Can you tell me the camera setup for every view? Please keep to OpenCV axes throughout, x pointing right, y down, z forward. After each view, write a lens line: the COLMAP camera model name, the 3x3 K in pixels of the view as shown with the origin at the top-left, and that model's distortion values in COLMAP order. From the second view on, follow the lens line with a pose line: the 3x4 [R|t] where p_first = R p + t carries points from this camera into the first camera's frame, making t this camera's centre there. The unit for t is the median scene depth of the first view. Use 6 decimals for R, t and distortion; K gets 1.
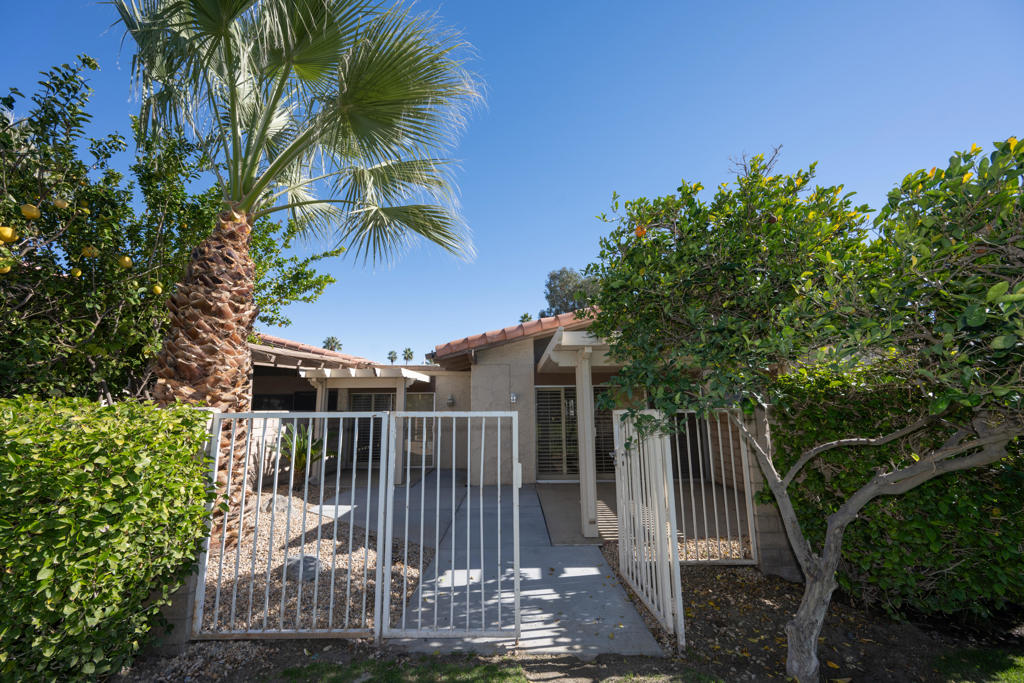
lens RADIAL K [[408.1, 0, 510.1], [0, 408.1, 344.8], [0, 0, 1]] dist [0.000107, 0.000032]
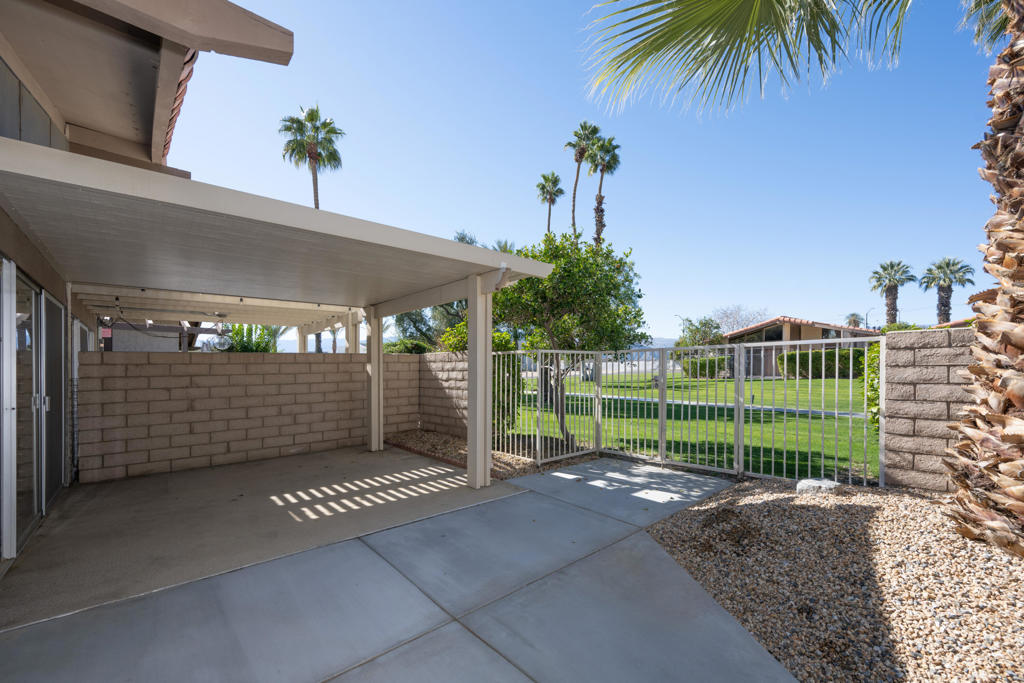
lens RADIAL K [[419.6, 0, 513.6], [0, 419.6, 377.1], [0, 0, 1]] dist [0.002395, 0.000163]
pose [[-0.667353, 0.004383, 0.744729, -0.322742], [-0.095856, 0.991160, -0.091730, 0.185454], [-0.738547, -0.132603, -0.661033, 0.952498]]
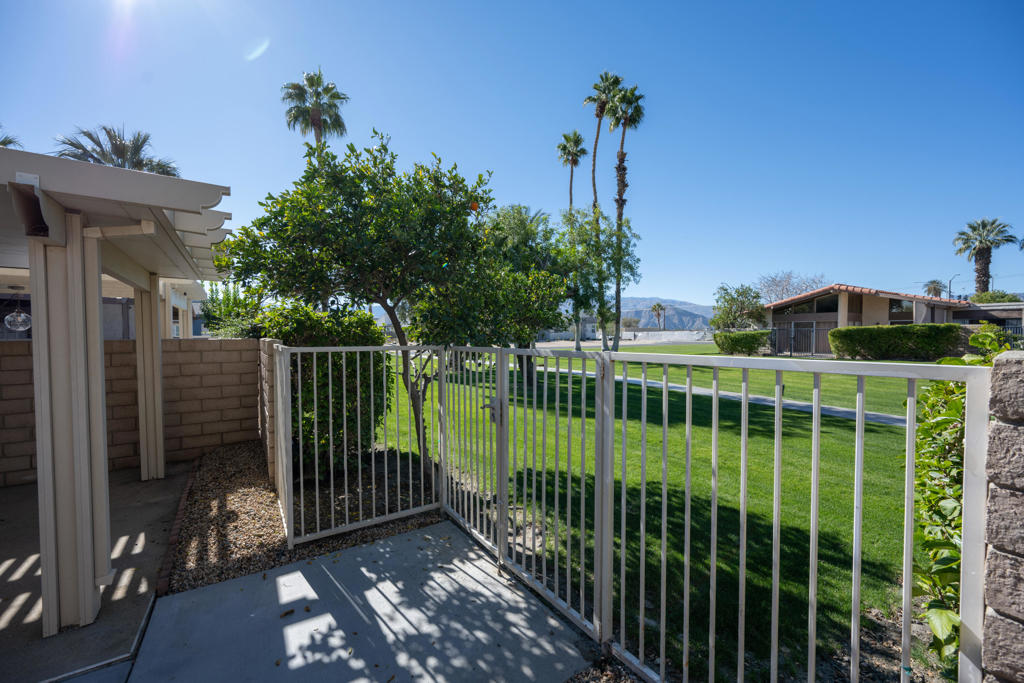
lens RADIAL K [[403.3, 0, 512.0], [0, 403.3, 343.9], [0, 0, 1]] dist [-0.000460, 0.000148]
pose [[-0.566931, -0.007901, 0.823727, -0.272192], [-0.122817, 0.989588, -0.075037, 0.079132], [-0.814558, -0.143709, -0.561999, 0.540799]]
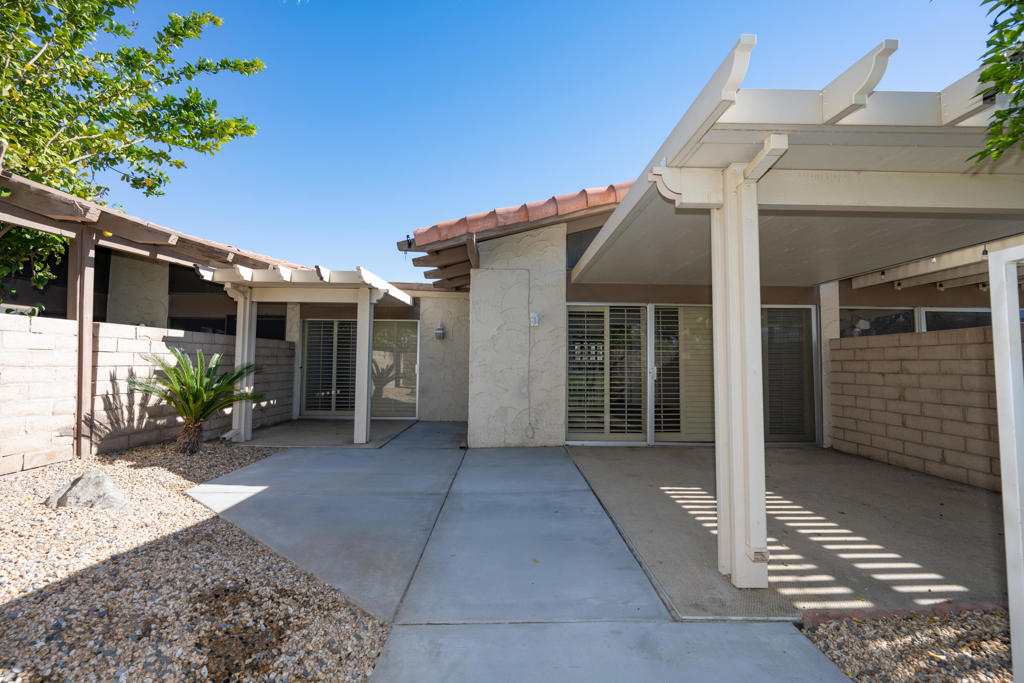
lens RADIAL K [[403.3, 0, 512.0], [0, 403.3, 343.9], [0, 0, 1]] dist [-0.000460, 0.000148]
pose [[0.999608, 0.020387, 0.019207, -0.040900], [-0.022412, 0.993461, 0.111954, 0.100079], [-0.016799, -0.112340, 0.993528, 0.357873]]
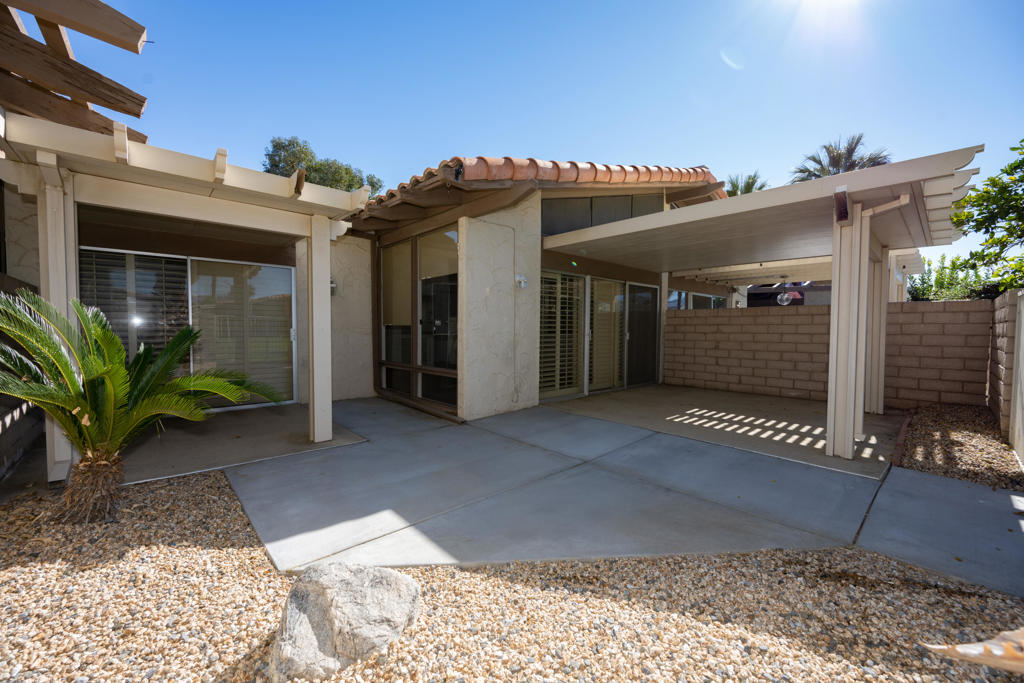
lens RADIAL K [[403.3, 0, 512.0], [0, 403.3, 343.9], [0, 0, 1]] dist [-0.000460, 0.000148]
pose [[0.726764, -0.010736, 0.686803, -0.452716], [-0.123345, 0.981585, 0.145866, 0.139055], [-0.675721, -0.190724, 0.712057, 0.553740]]
